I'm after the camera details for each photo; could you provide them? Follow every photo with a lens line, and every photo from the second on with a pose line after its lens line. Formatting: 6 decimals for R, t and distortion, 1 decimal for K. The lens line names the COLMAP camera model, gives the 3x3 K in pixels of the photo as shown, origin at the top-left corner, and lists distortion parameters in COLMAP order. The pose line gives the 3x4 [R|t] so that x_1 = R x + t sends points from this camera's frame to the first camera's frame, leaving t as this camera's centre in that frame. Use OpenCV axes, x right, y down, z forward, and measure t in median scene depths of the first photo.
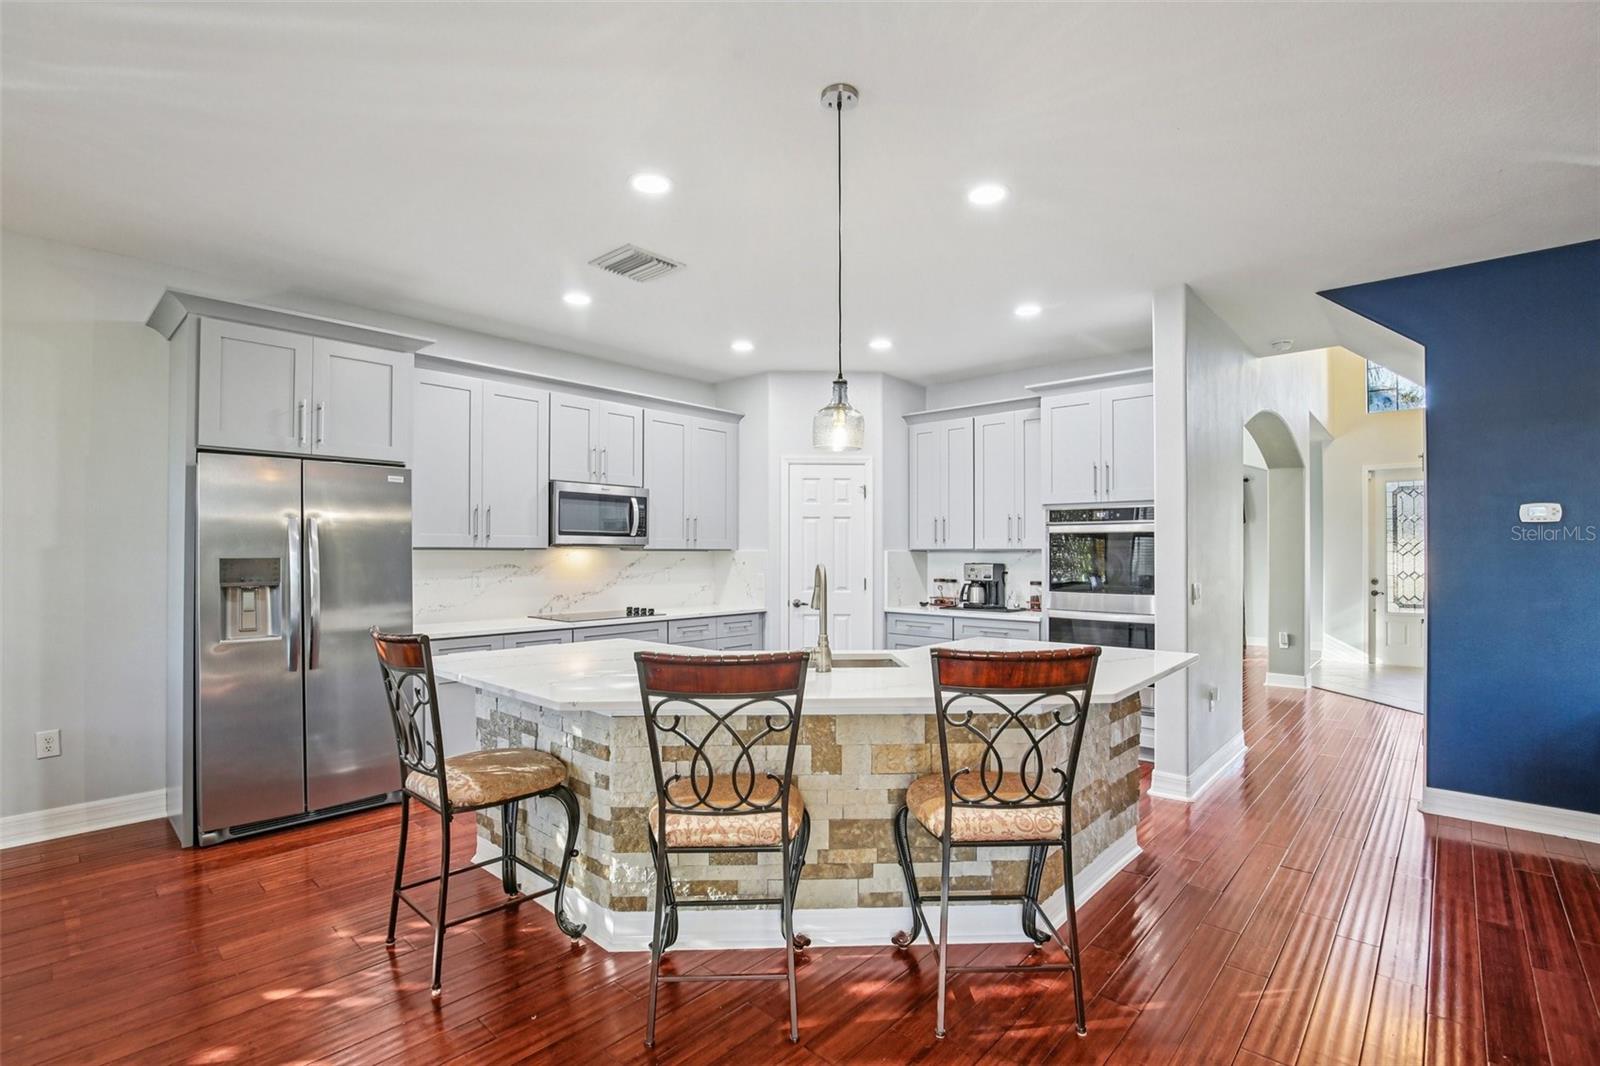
lens RADIAL K [[743.2, 0, 796.3], [0, 743.2, 545.3], [0, 0, 1]] dist [-0.029827, 0.003868]
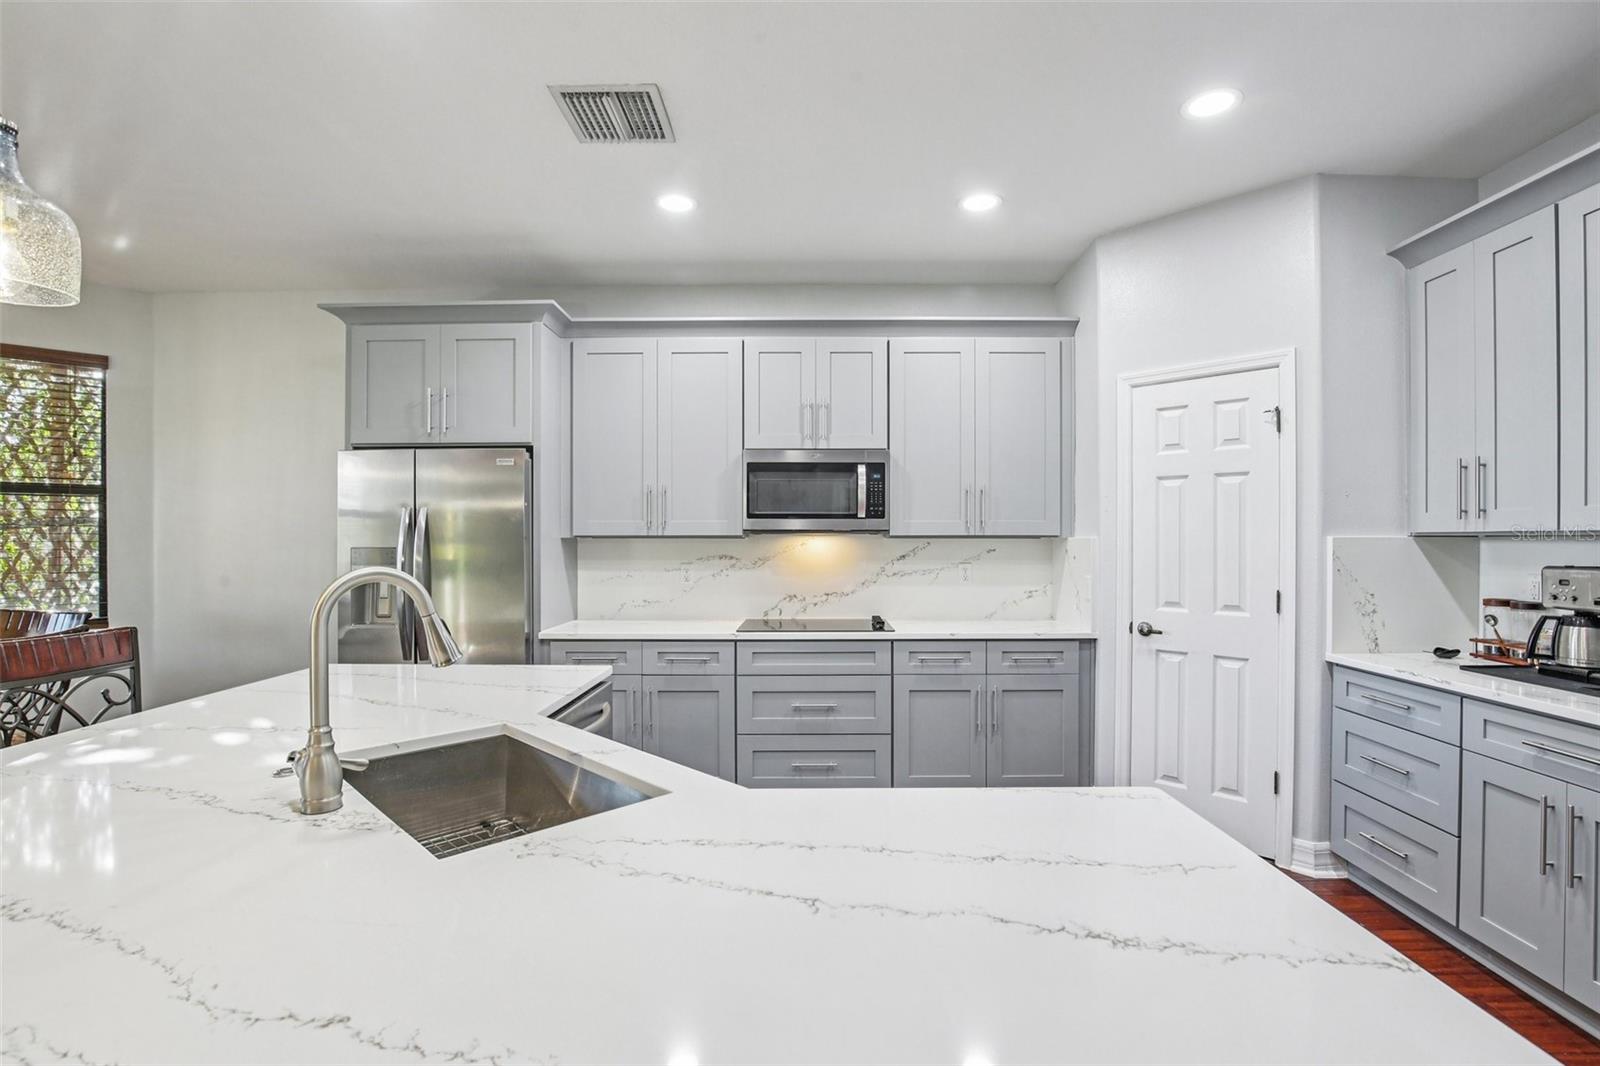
lens RADIAL K [[743.2, 0, 859.7], [0, 743.2, 542.0], [0, 0, 1]] dist [-0.029827, 0.003868]
pose [[0.667216, 0.000313, -0.744864, 0.346998], [0.009547, 0.999914, 0.008971, 0.004745], [0.744803, -0.013097, 0.667156, 0.570151]]
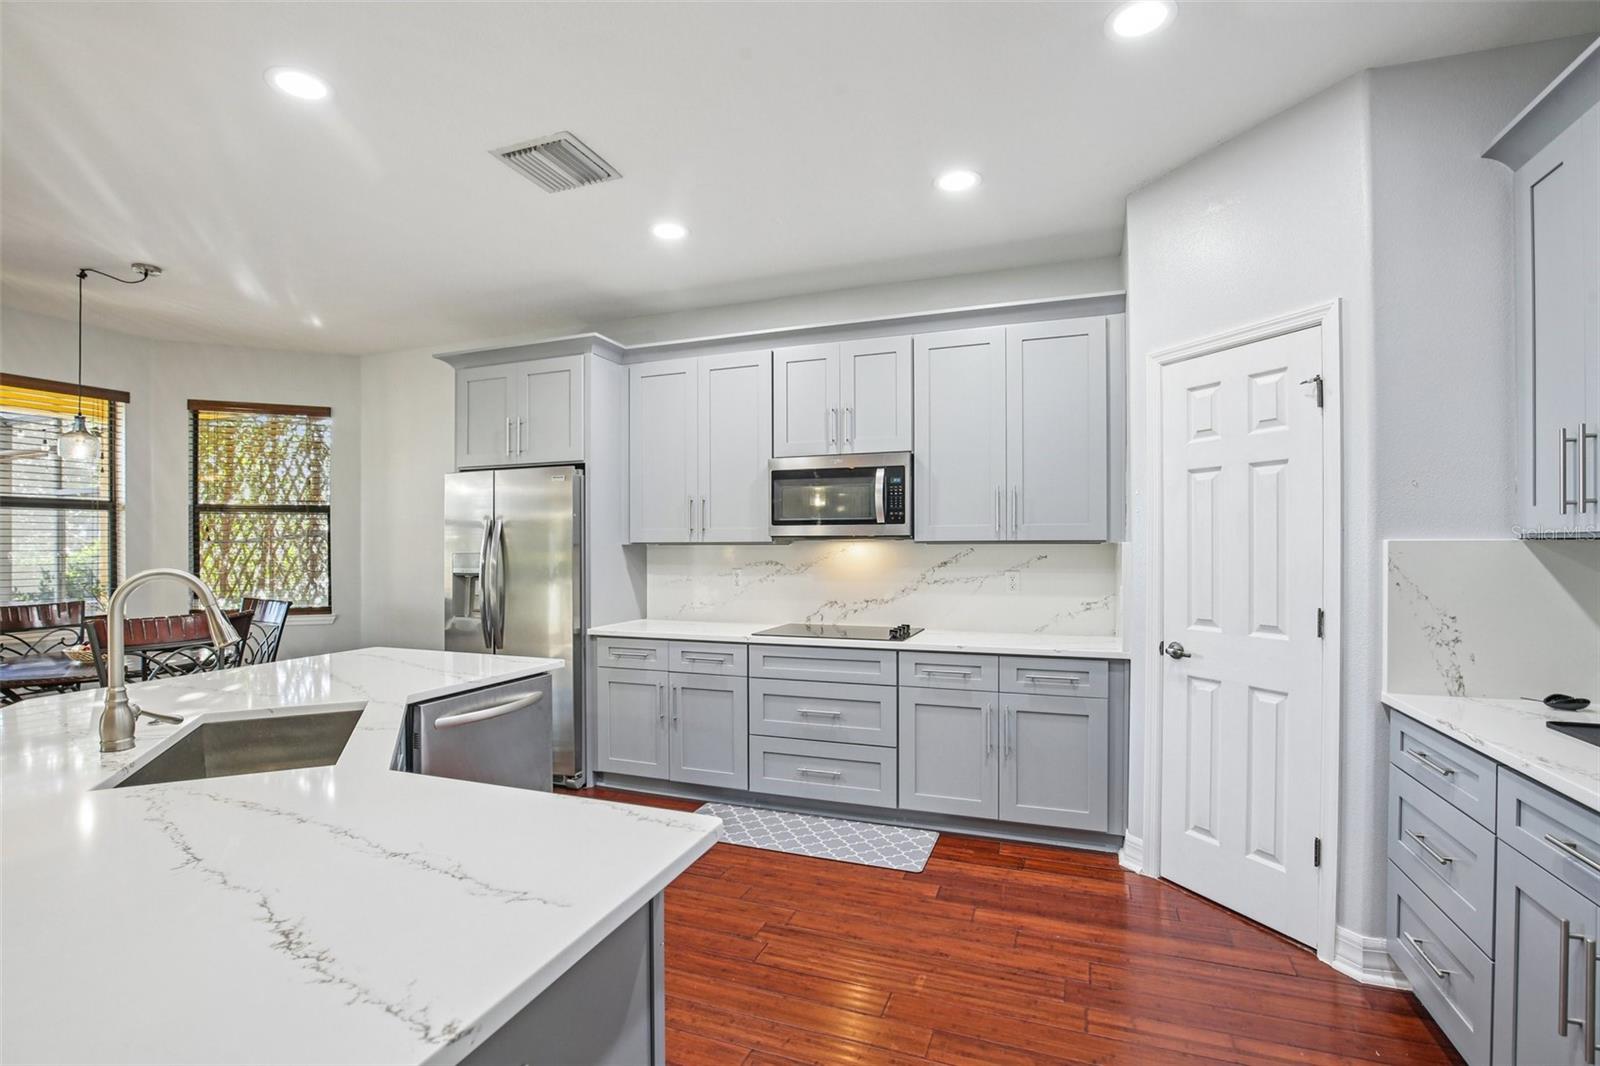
lens RADIAL K [[743.2, 0, 825.0], [0, 743.2, 549.3], [0, 0, 1]] dist [-0.029827, 0.003868]
pose [[0.363441, 0.000607, -0.931617, 0.454831], [0.013531, 0.999891, 0.005931, 0.007892], [0.931519, -0.014762, 0.363393, 0.766596]]
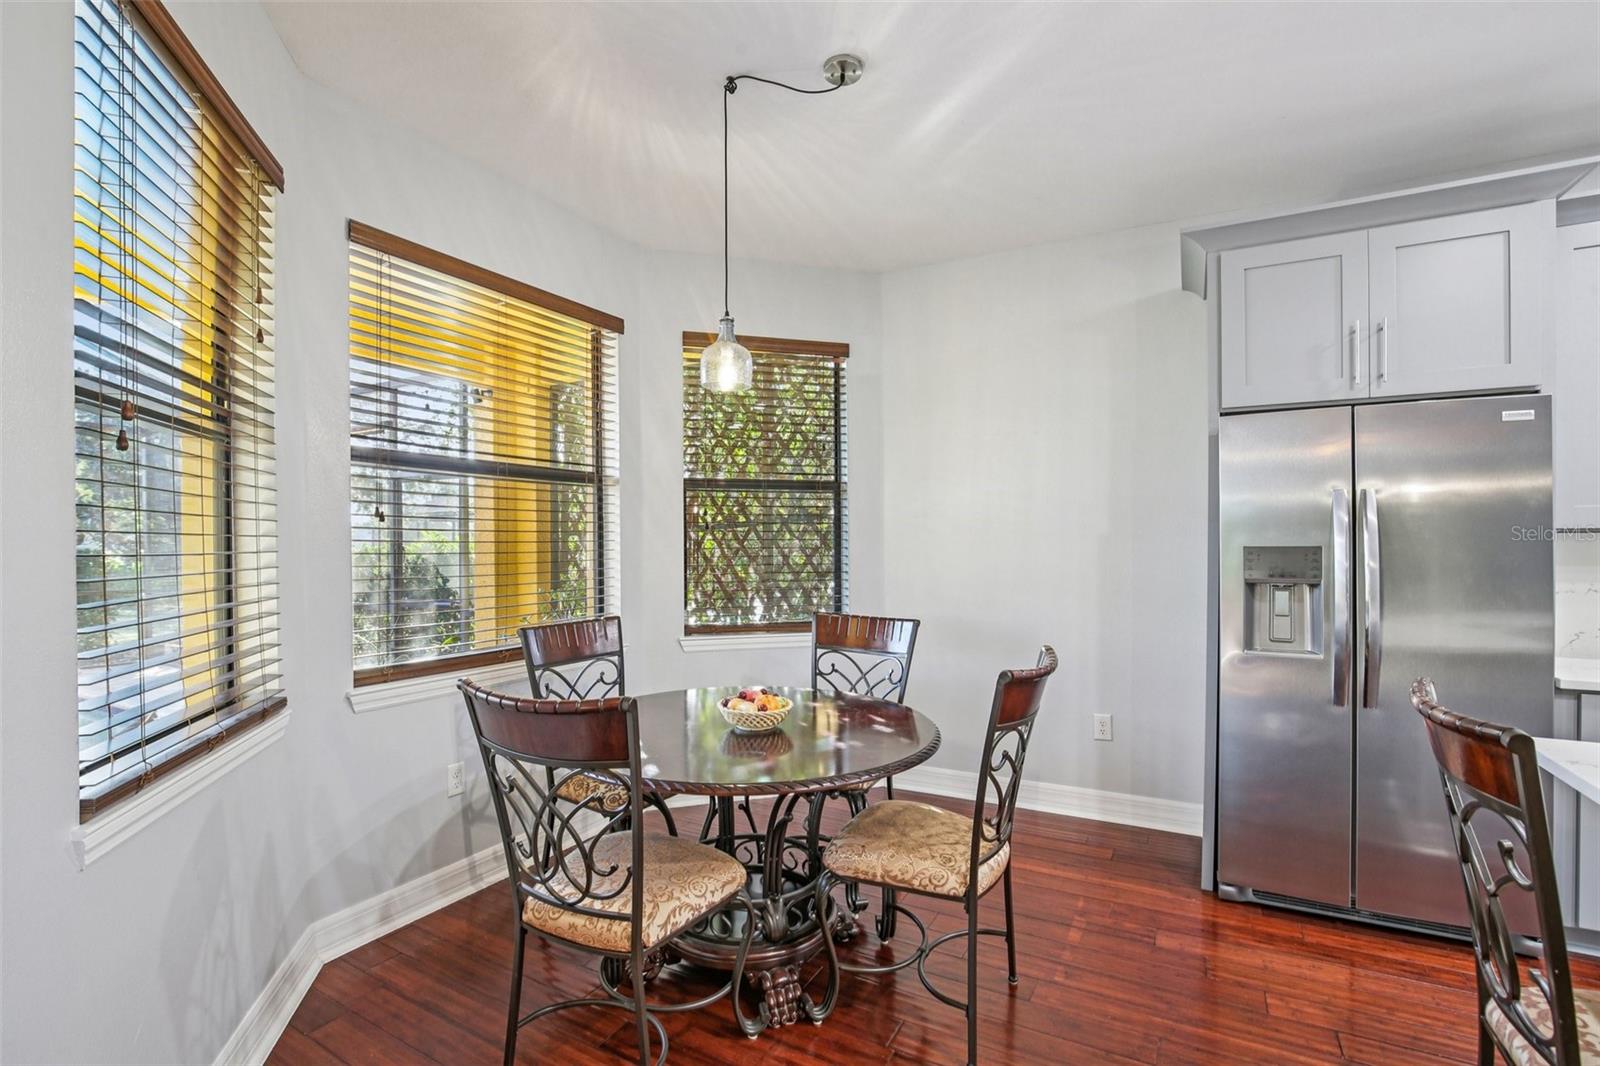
lens RADIAL K [[743.2, 0, 783.7], [0, 743.2, 545.6], [0, 0, 1]] dist [-0.029827, 0.003868]
pose [[0.239376, 0.005544, -0.970911, -0.089602], [0.014336, 0.999855, 0.009243, 0.001450], [0.970821, -0.016131, 0.239262, 0.216906]]
